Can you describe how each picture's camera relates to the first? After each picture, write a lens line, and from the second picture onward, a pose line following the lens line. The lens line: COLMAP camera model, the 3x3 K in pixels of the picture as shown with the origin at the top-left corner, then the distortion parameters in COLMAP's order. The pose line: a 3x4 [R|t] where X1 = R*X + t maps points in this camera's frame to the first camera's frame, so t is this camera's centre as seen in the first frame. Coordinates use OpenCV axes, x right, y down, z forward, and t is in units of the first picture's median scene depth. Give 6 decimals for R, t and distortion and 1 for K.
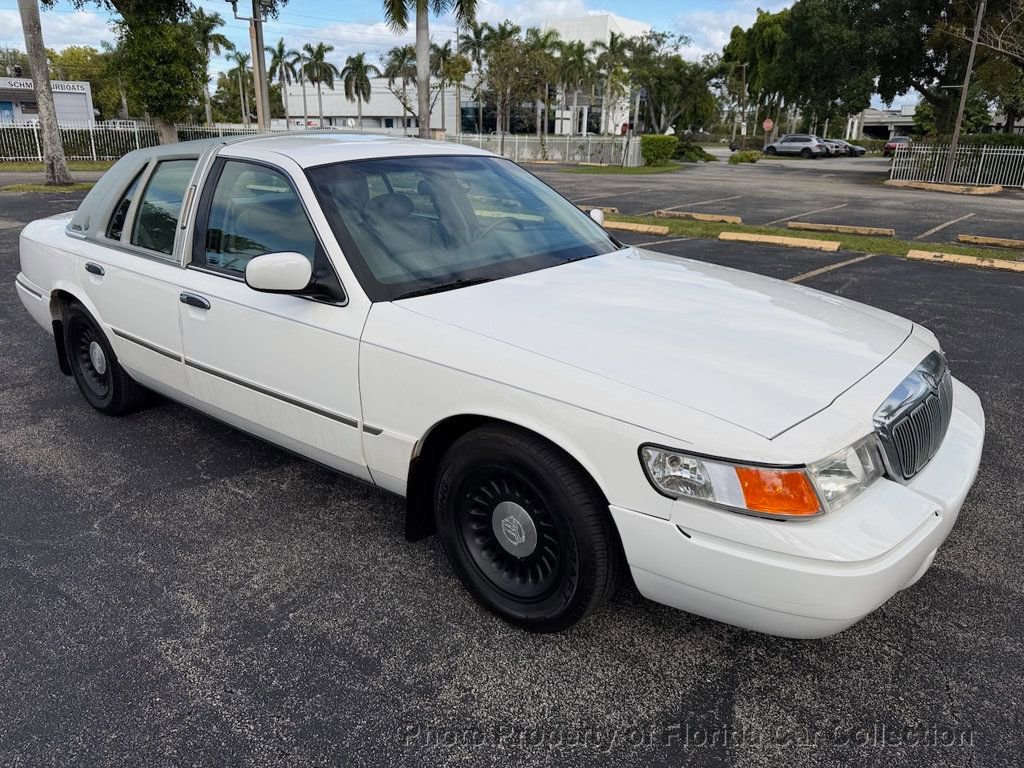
lens RADIAL K [[730.9, 0, 512.0], [0, 730.9, 384.0], [0, 0, 1]] dist [0.001804, -0.008972]
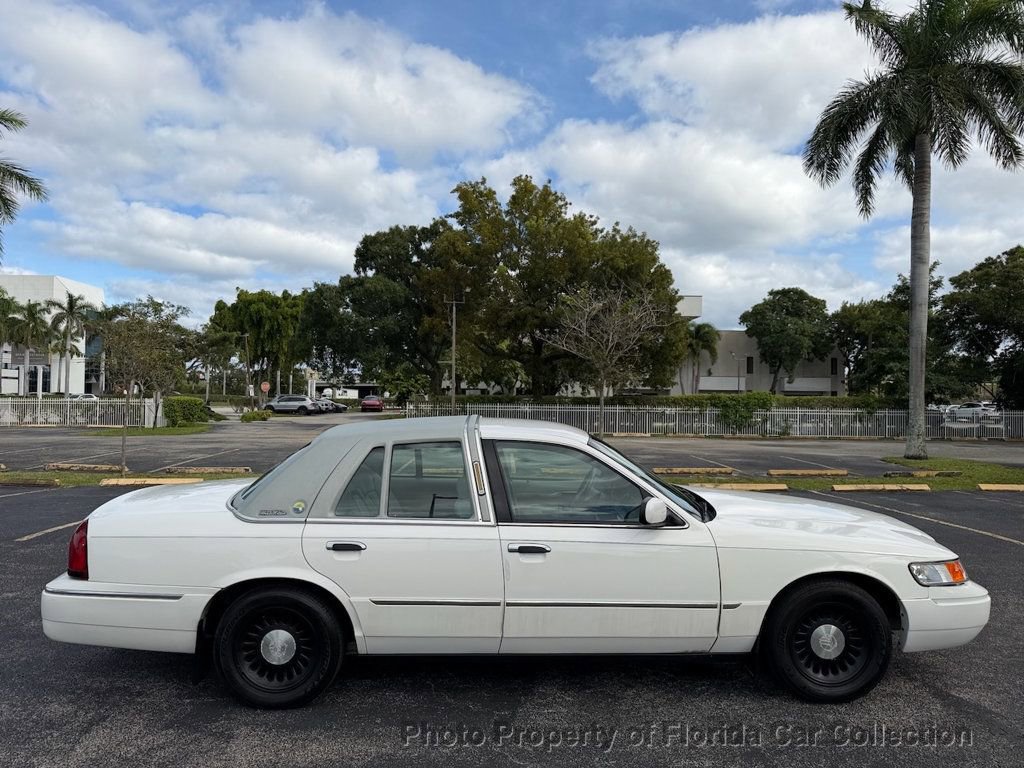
lens RADIAL K [[720.4, 0, 512.0], [0, 720.4, 384.0], [0, 0, 1]] dist [0.002752, -0.007266]
pose [[0.760011, 0.006062, 0.649882, -0.077852], [0.211846, 0.943031, -0.256542, -0.004385], [-0.614415, 0.332649, 0.715429, 0.002320]]
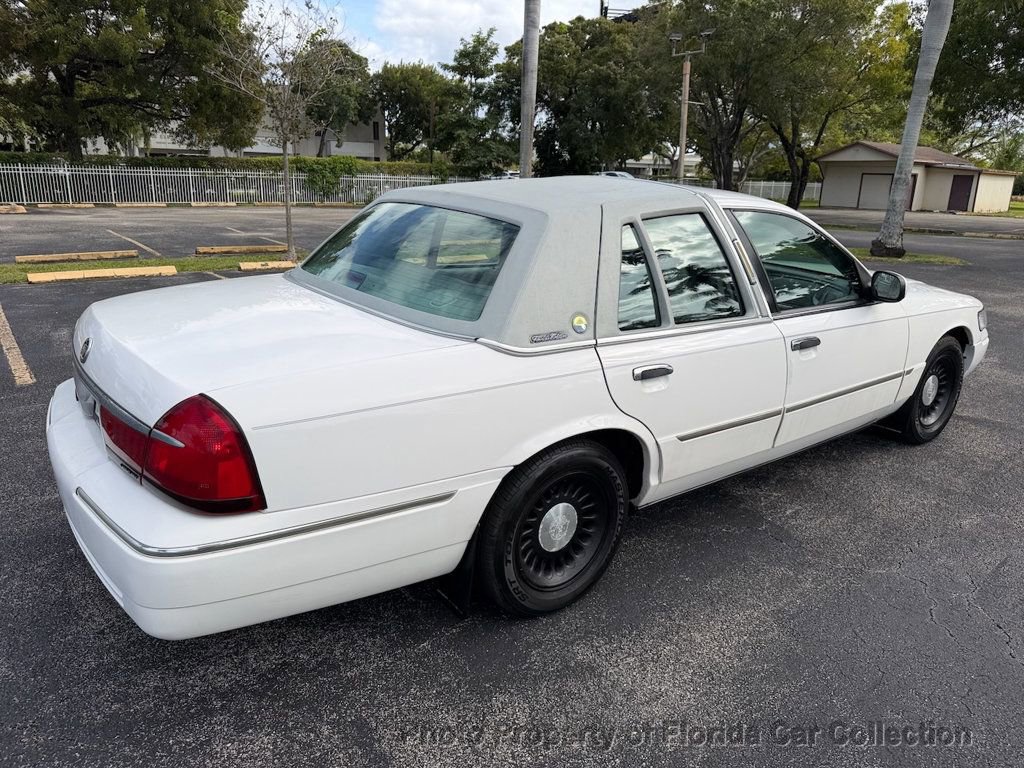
lens RADIAL K [[730.9, 0, 512.0], [0, 730.9, 384.0], [0, 0, 1]] dist [0.001804, -0.008972]
pose [[0.233170, -0.278696, 0.931644, -0.094365], [0.293581, 0.933523, 0.205781, -0.024776], [-0.927061, 0.225531, 0.299489, 0.067134]]
